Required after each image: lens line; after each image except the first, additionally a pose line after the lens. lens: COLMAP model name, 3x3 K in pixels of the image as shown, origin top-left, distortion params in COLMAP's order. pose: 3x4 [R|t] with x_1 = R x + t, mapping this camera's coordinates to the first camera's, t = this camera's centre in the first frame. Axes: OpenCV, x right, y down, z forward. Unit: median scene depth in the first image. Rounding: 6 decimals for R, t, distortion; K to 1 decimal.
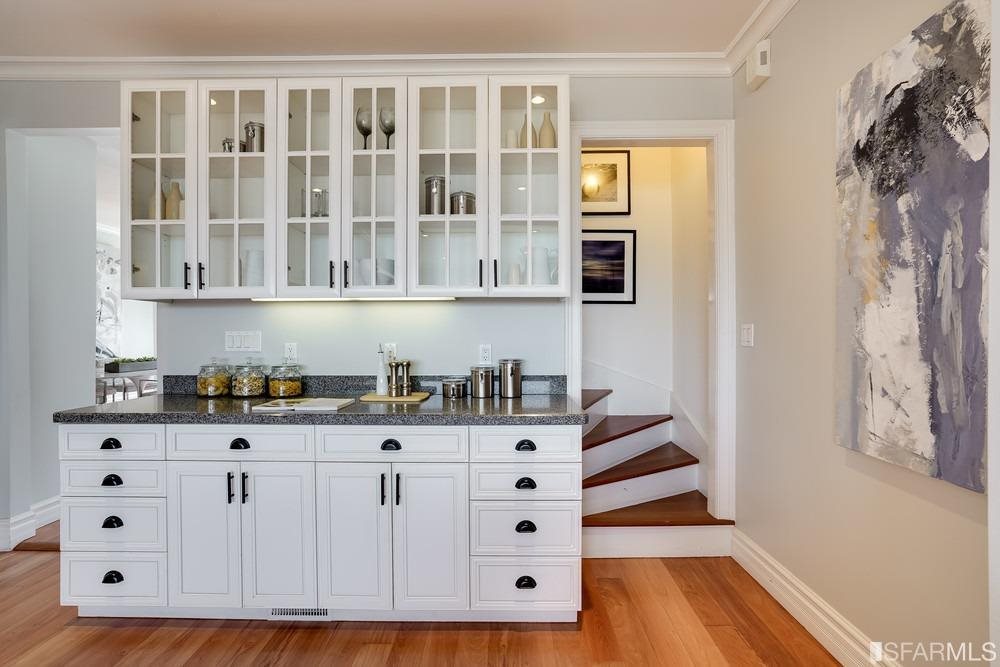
lens RADIAL K [[454.2, 0, 500.9], [0, 454.2, 335.7], [0, 0, 1]] dist [-0.021242, -0.000150]
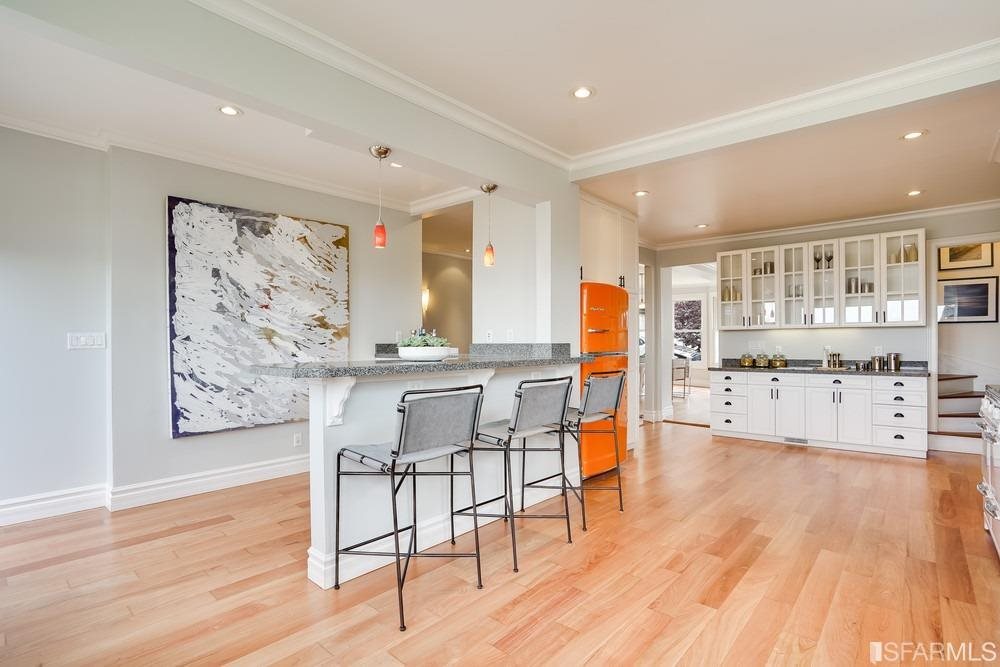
lens RADIAL K [[480.3, 0, 505.6], [0, 480.3, 343.2], [0, 0, 1]] dist [-0.013663, 0.004772]
pose [[0.766332, -0.003100, -0.642437, 0.070170], [0.000931, 0.999993, -0.003714, 0.010203], [0.642444, 0.002247, 0.766330, -2.133306]]
